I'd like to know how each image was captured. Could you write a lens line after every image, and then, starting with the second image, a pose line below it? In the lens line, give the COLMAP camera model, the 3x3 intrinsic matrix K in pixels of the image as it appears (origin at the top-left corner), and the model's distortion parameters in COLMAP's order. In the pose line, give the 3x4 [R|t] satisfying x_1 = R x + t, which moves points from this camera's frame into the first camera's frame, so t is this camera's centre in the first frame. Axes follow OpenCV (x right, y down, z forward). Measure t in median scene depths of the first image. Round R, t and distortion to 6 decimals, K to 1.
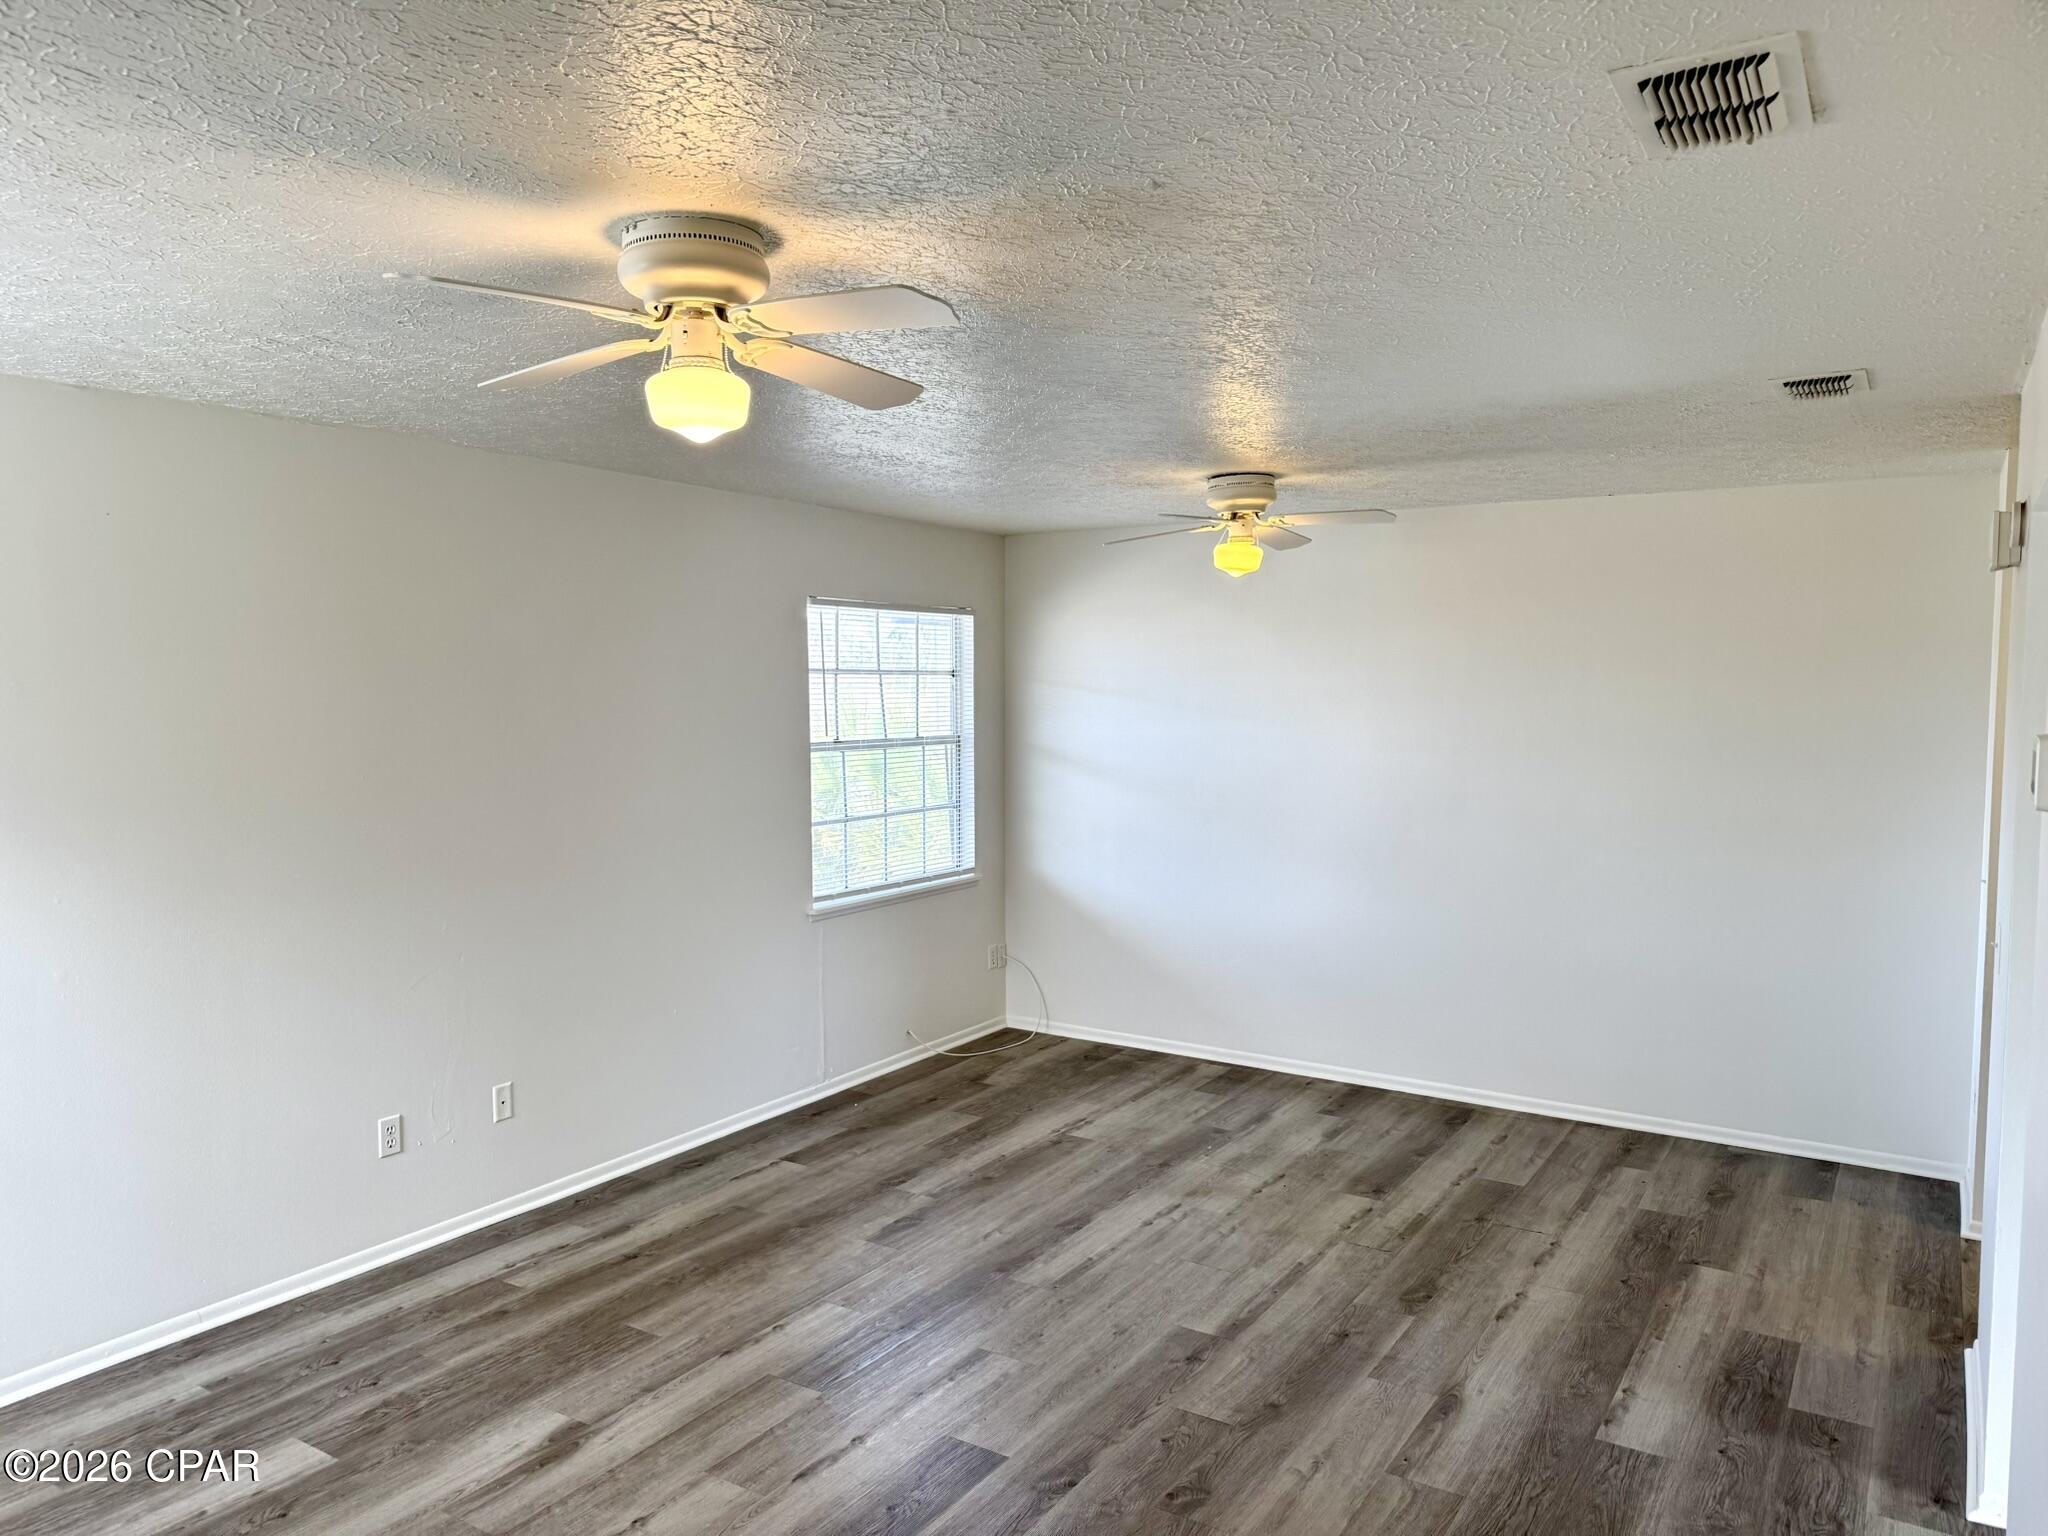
lens RADIAL K [[1426.7, 0, 1018.7], [0, 1426.7, 767.9], [0, 0, 1]] dist [0.012602, -0.003357]
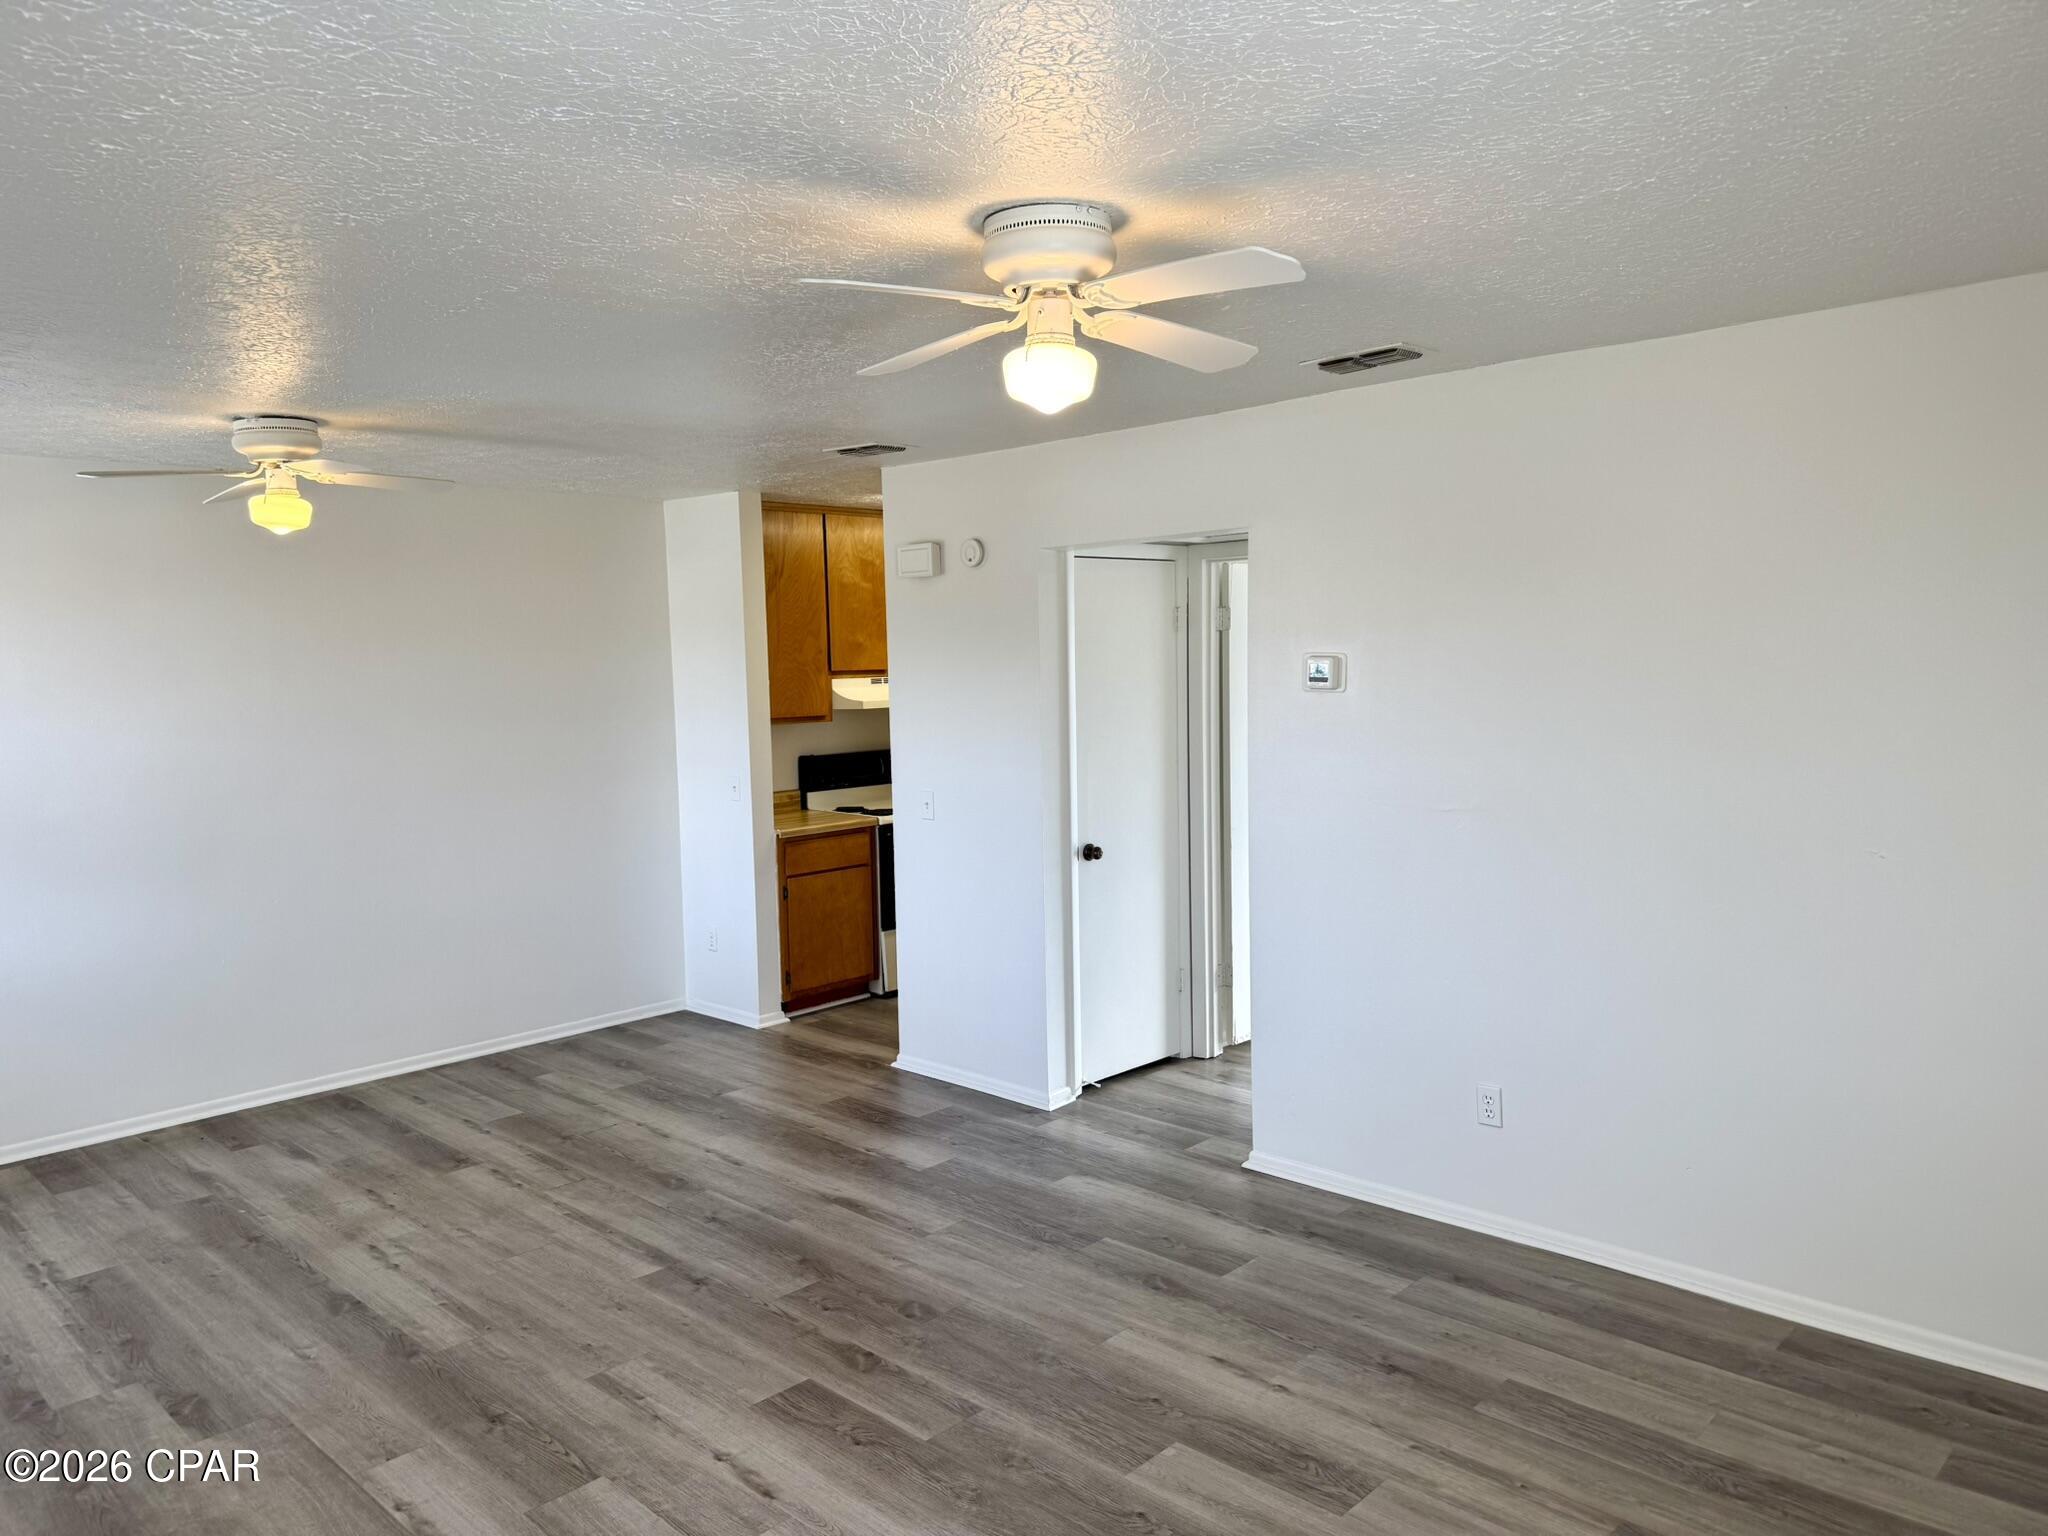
lens RADIAL K [[1426.7, 0, 1018.5], [0, 1426.7, 775.7], [0, 0, 1]] dist [0.012602, -0.003357]
pose [[0.205969, -0.096593, 0.973780, -0.619333], [0.087772, 0.992929, 0.079927, -0.017710], [-0.974614, 0.069008, 0.212990, 0.387820]]
